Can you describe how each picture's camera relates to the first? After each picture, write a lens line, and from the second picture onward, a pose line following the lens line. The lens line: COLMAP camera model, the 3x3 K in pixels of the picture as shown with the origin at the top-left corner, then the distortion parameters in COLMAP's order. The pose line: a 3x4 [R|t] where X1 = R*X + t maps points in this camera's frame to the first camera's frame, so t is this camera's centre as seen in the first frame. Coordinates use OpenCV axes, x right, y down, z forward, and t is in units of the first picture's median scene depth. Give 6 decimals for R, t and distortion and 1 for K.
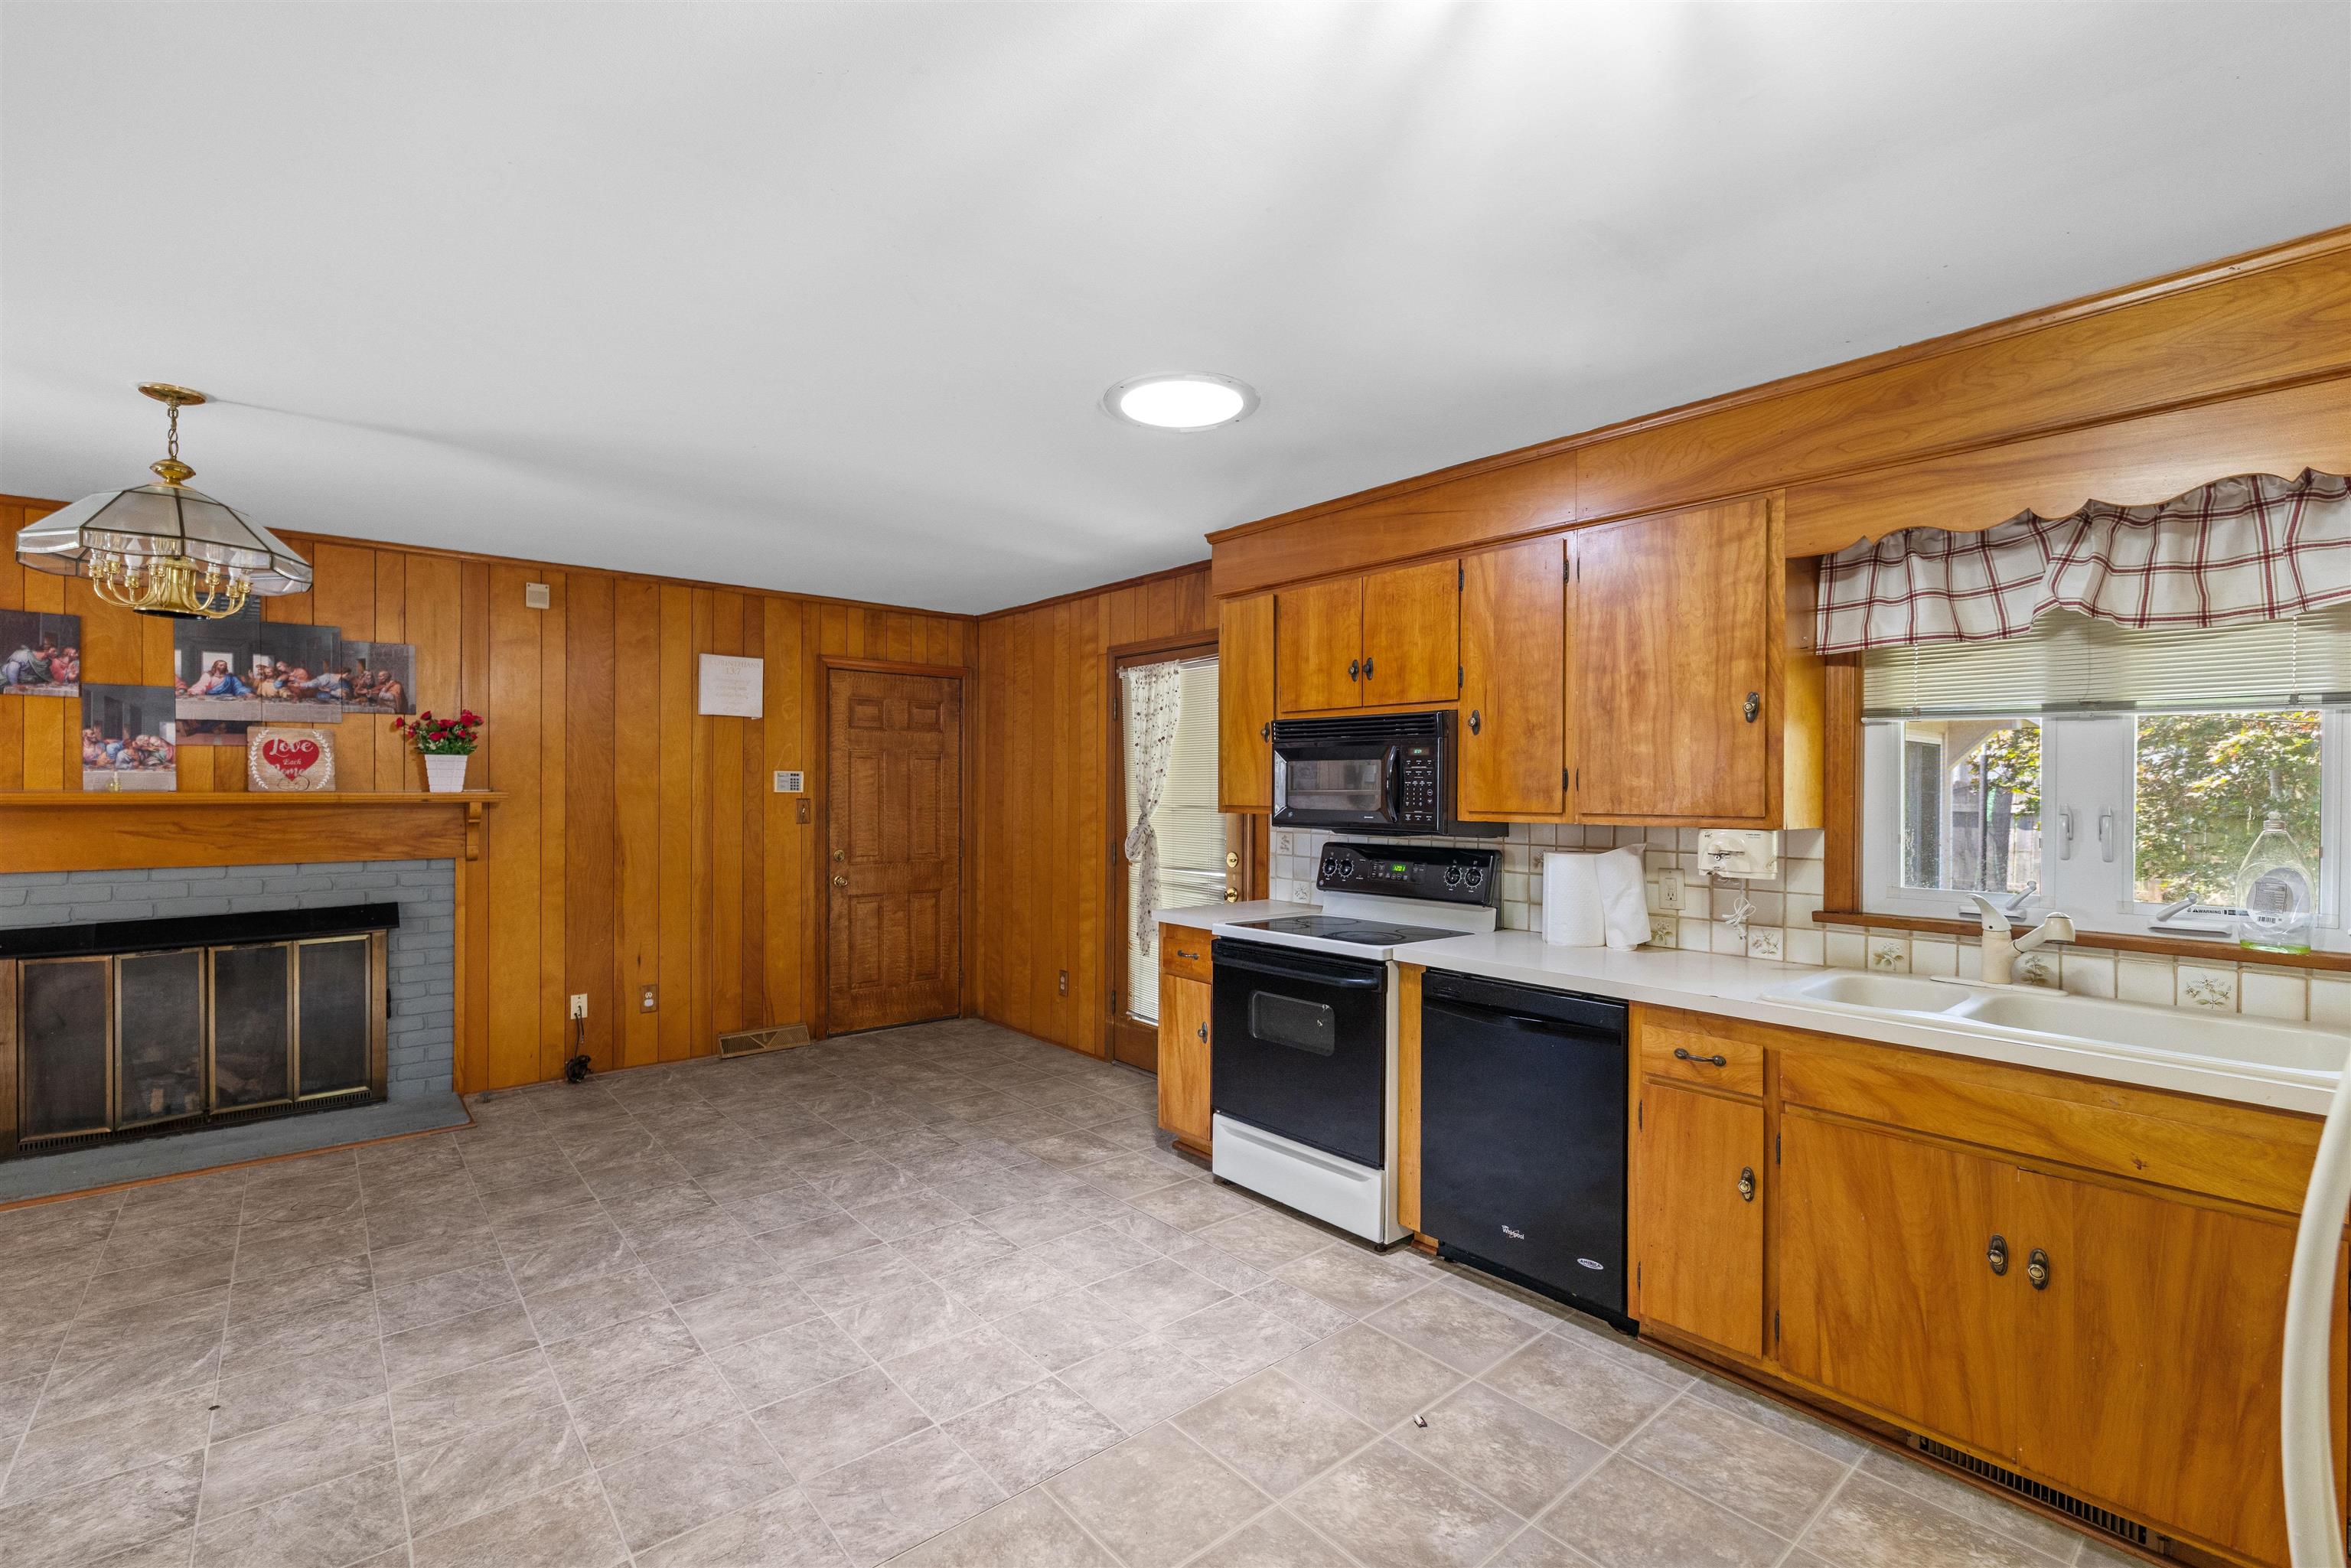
lens RADIAL K [[1021.6, 0, 1169.2], [0, 1021.6, 791.0], [0, 0, 1]] dist [-0.005268, 0.002873]
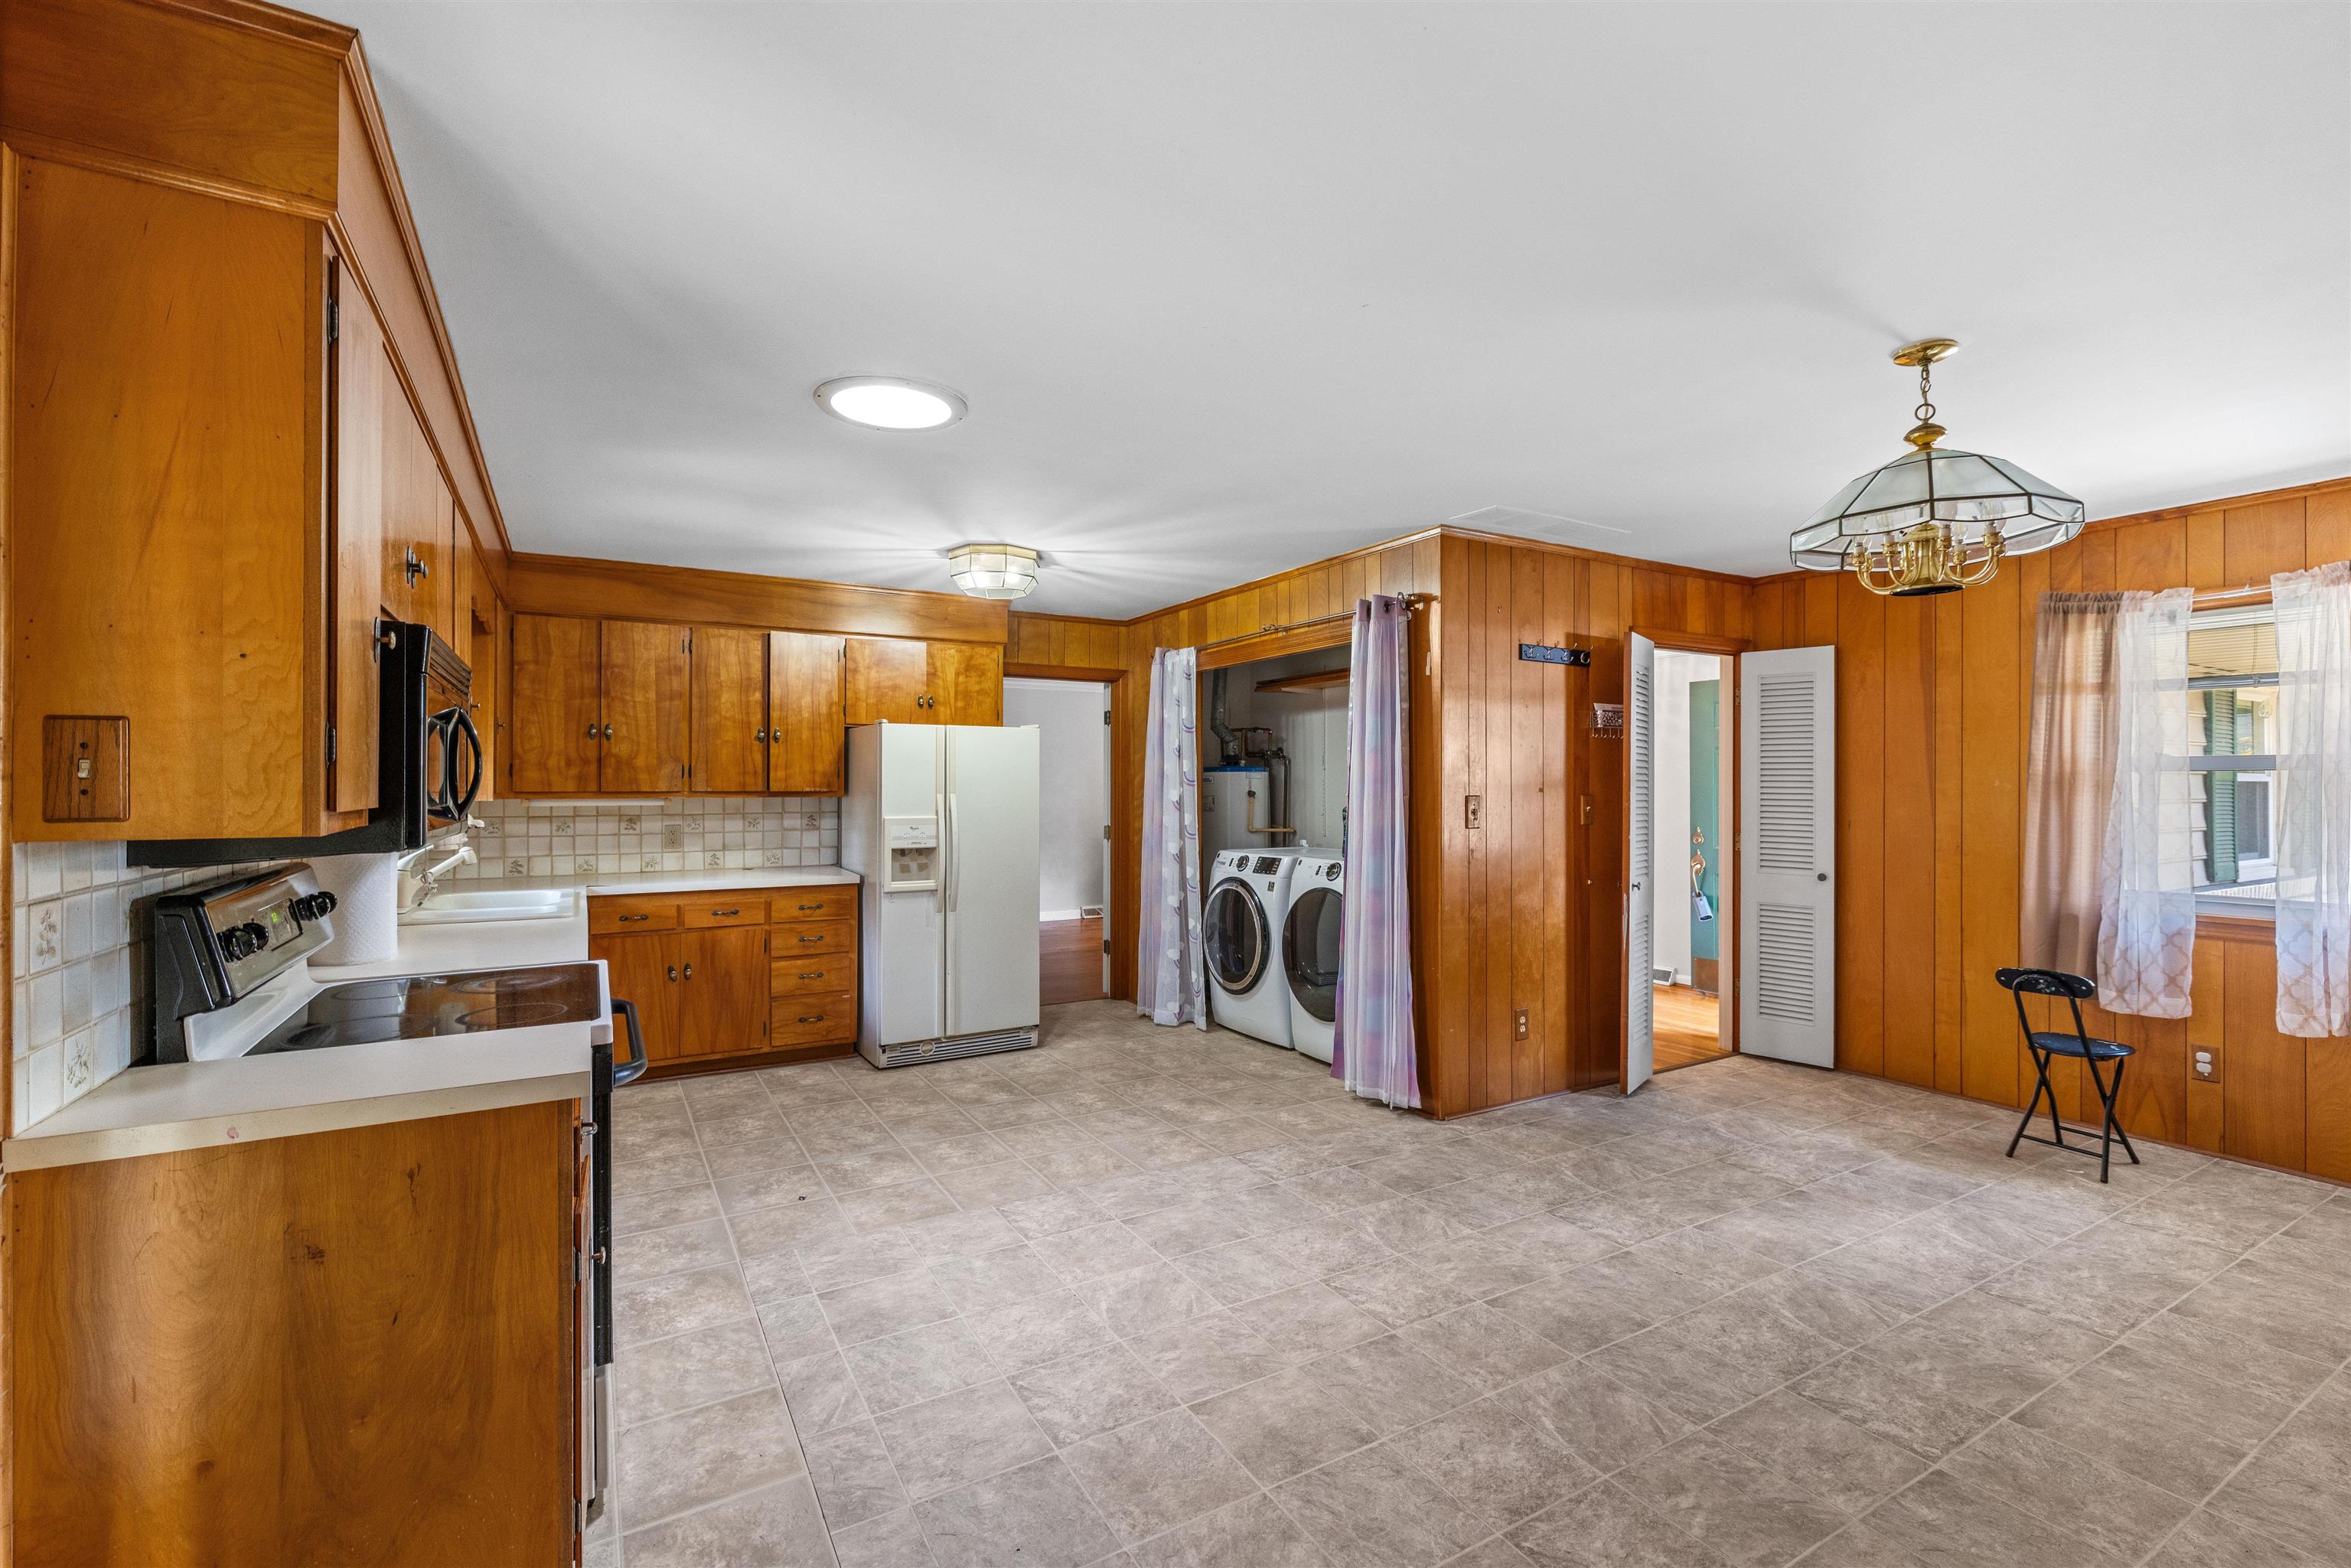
lens RADIAL K [[1021.6, 0, 1179.2], [0, 1021.6, 782.4], [0, 0, 1]] dist [-0.005268, 0.002873]
pose [[-0.985440, -0.006113, 0.169912, -0.307122], [-0.005497, 0.999976, 0.004099, 0.000559], [-0.169934, 0.003105, -0.985451, 1.330174]]
